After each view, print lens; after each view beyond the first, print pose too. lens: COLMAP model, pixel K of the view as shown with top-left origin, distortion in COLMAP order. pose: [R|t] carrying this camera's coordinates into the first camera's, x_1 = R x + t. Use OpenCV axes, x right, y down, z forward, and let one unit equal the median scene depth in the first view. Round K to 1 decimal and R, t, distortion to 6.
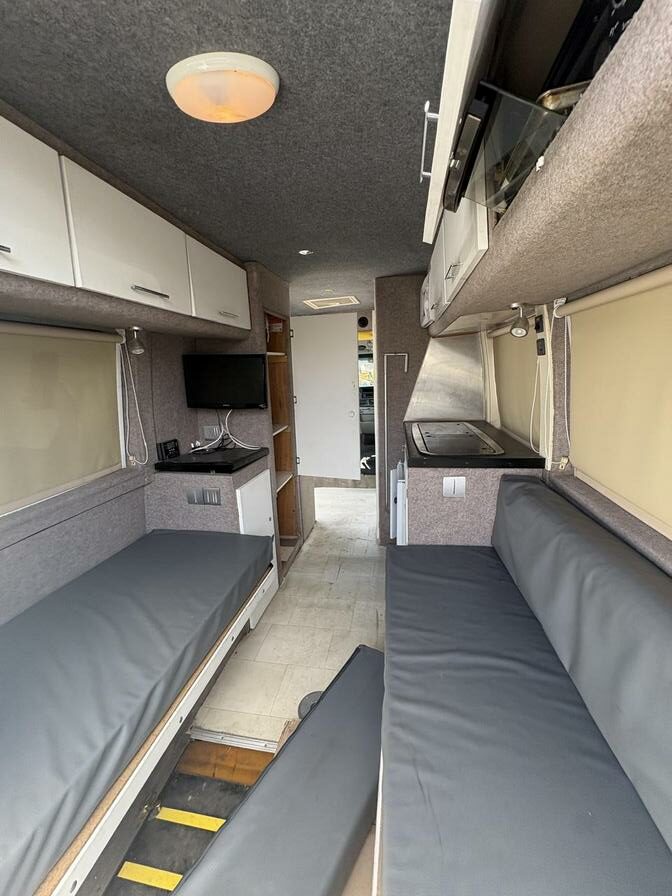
lens RADIAL K [[360.9, 0, 327.9], [0, 360.9, 445.0], [0, 0, 1]] dist [-0.000249, 0.000185]
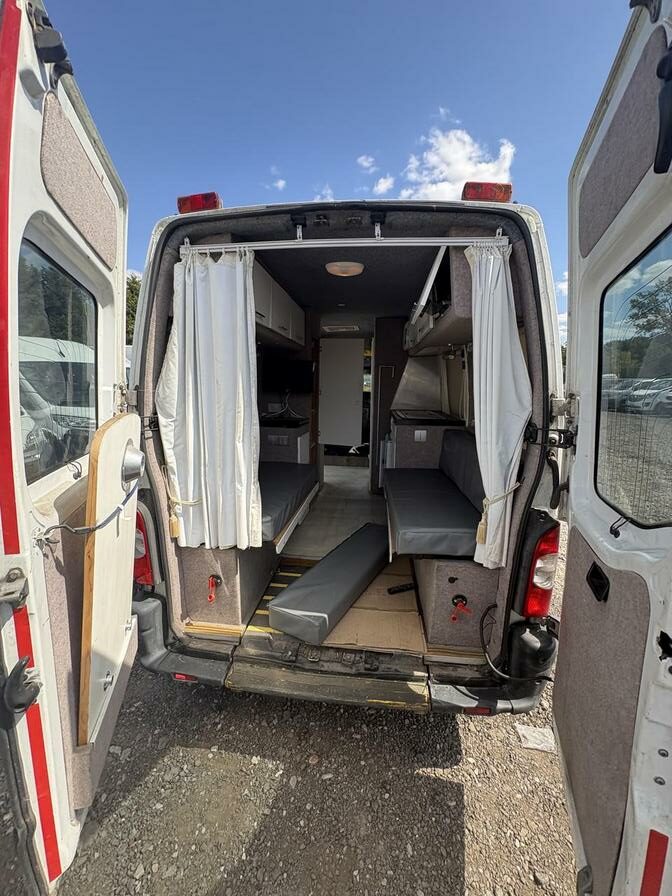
lens RADIAL K [[360.9, 0, 327.9], [0, 360.9, 445.0], [0, 0, 1]] dist [-0.000249, 0.000185]
pose [[0.996438, 0.039413, 0.074546, -0.198412], [-0.036624, 0.998590, -0.038417, 0.184364], [-0.075955, 0.035550, 0.996477, -0.615677]]
